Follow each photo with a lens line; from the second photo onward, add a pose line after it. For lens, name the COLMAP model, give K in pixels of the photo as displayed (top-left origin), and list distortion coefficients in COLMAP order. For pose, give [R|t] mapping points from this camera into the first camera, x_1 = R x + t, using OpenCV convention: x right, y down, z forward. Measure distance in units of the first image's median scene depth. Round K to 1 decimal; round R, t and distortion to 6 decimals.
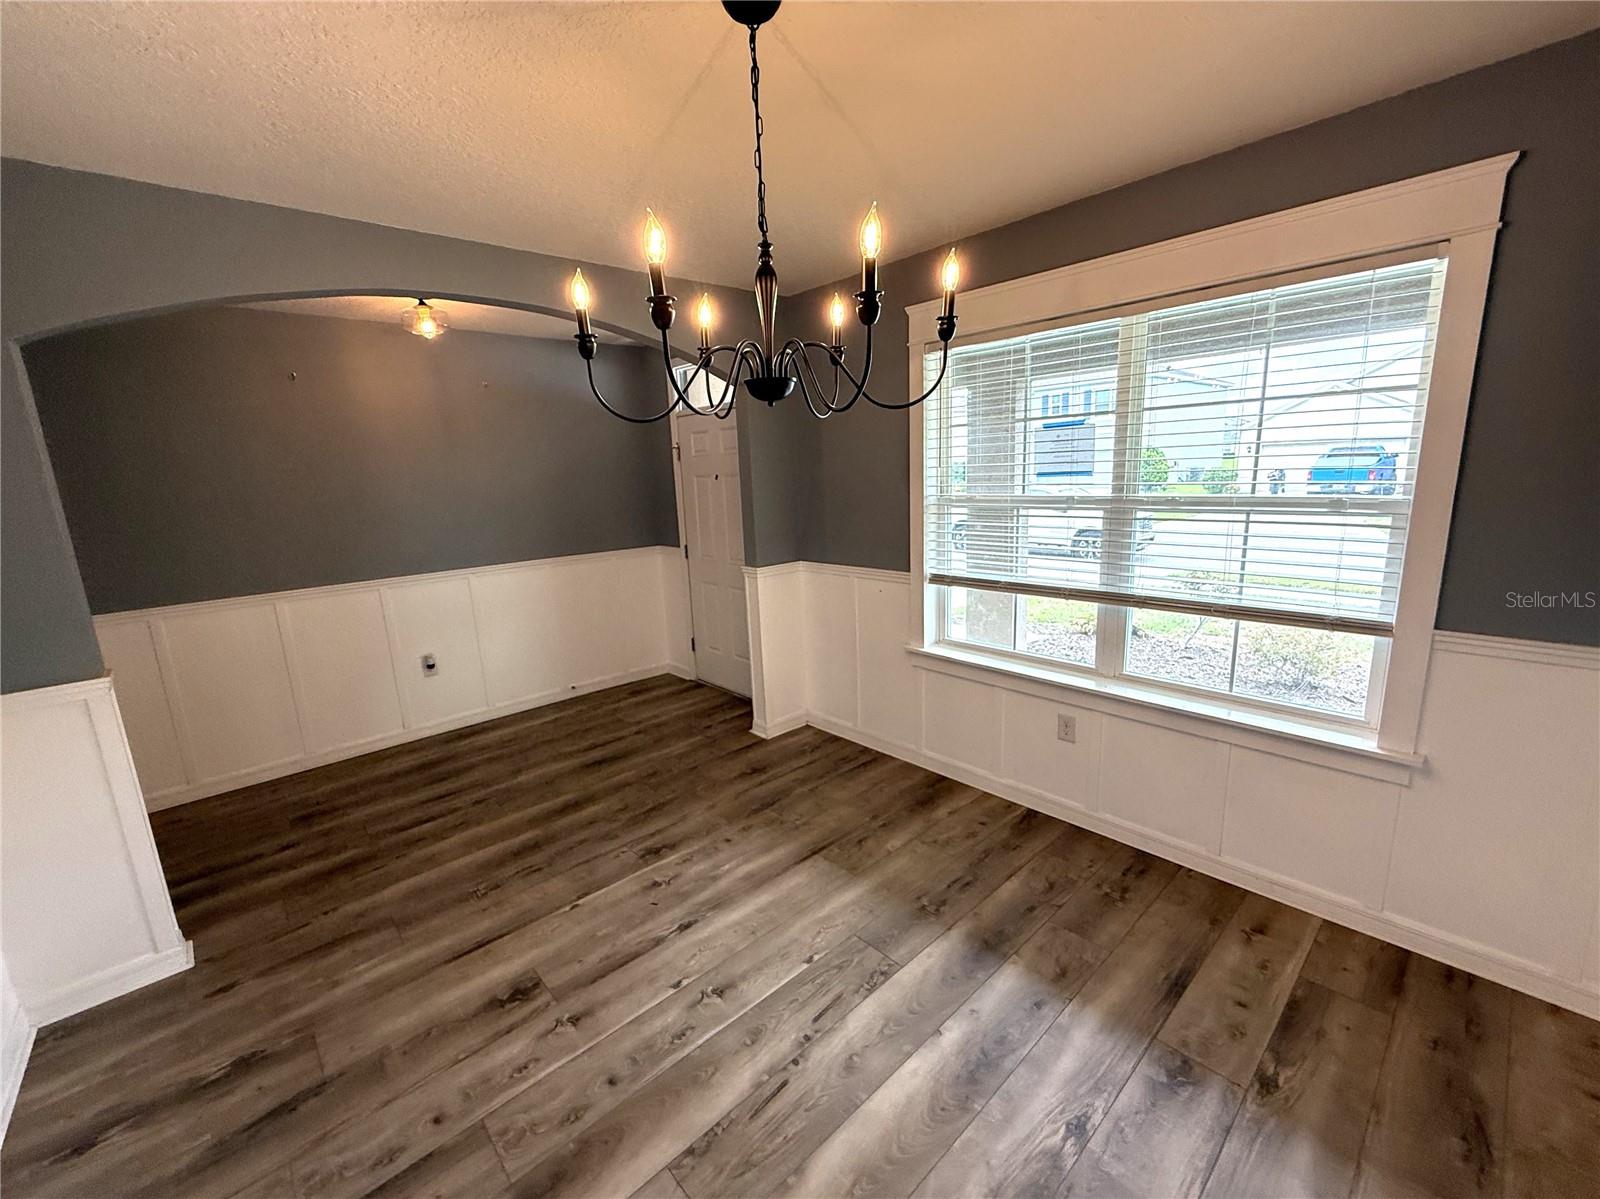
lens RADIAL K [[658.4, 0, 795.2], [0, 658.4, 599.9], [0, 0, 1]] dist [0.000493, -0.000075]
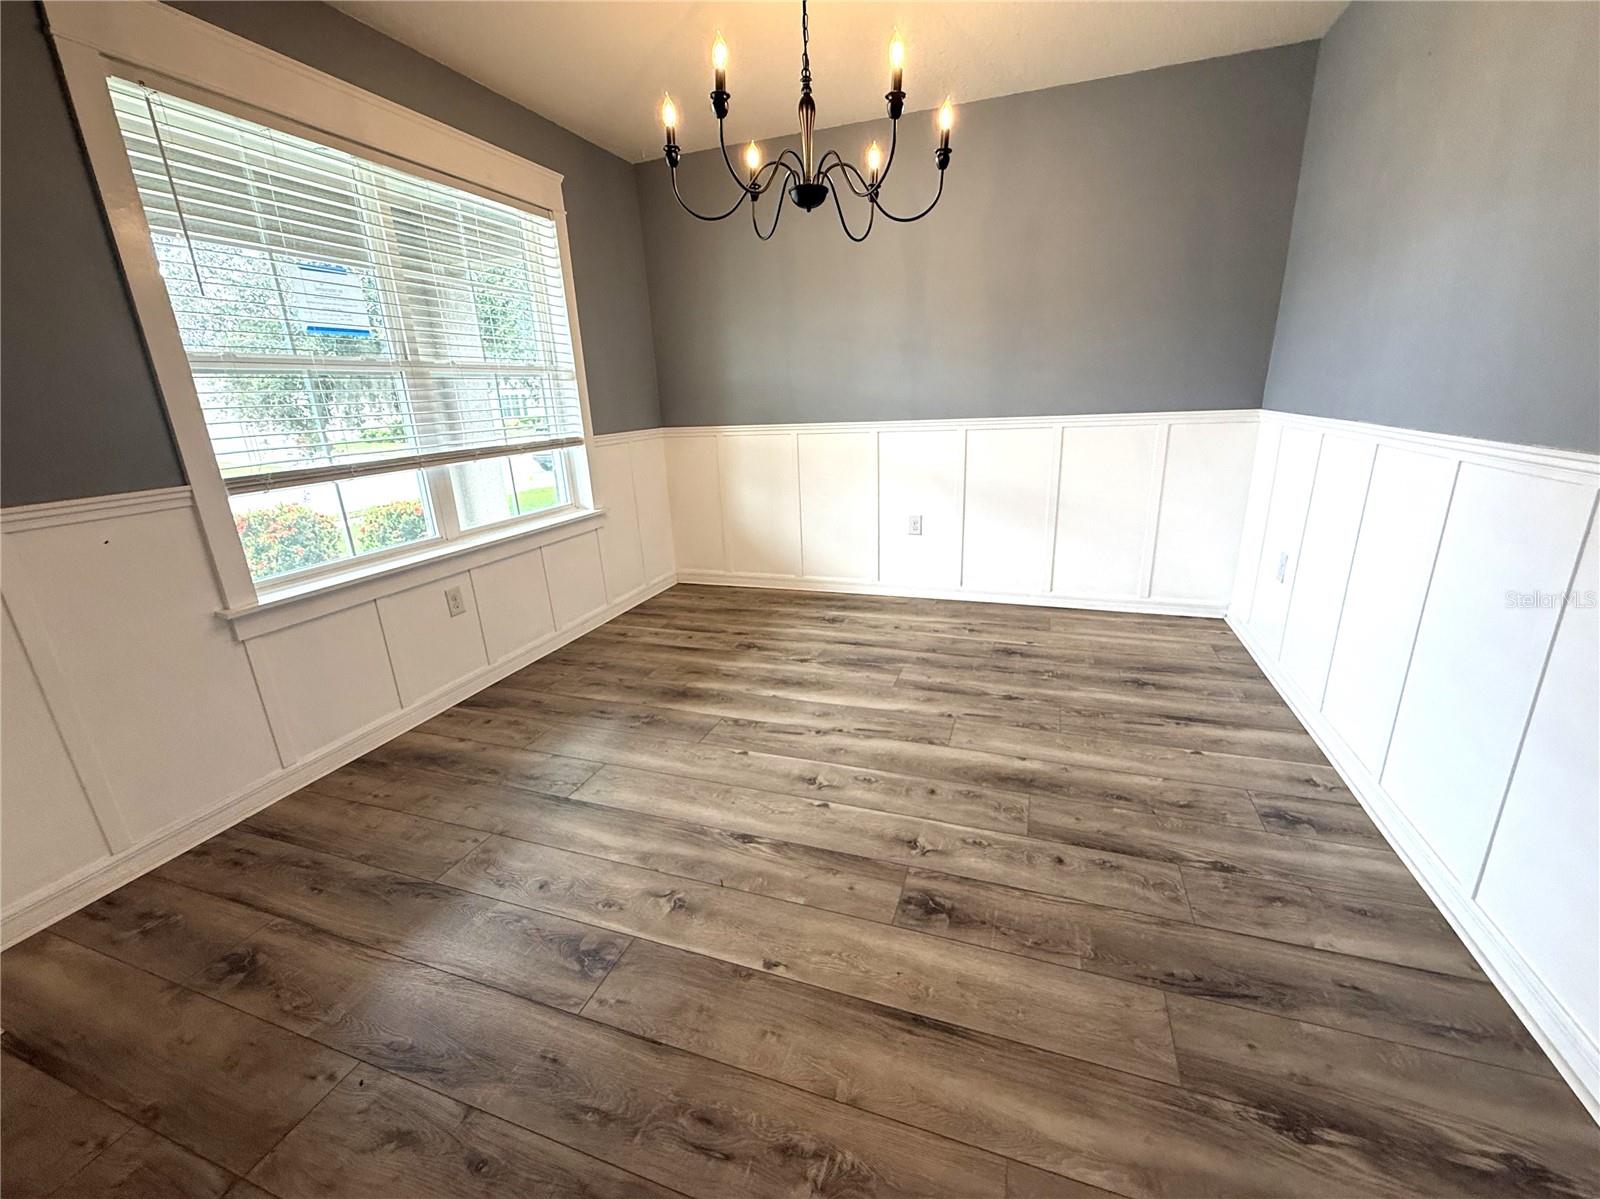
lens RADIAL K [[658.4, 0, 795.2], [0, 658.4, 599.9], [0, 0, 1]] dist [0.000493, -0.000075]
pose [[-0.462619, -0.205937, 0.862307, -0.960985], [0.238207, 0.908007, 0.344646, -0.040498], [-0.853956, 0.364848, -0.371006, 1.315692]]
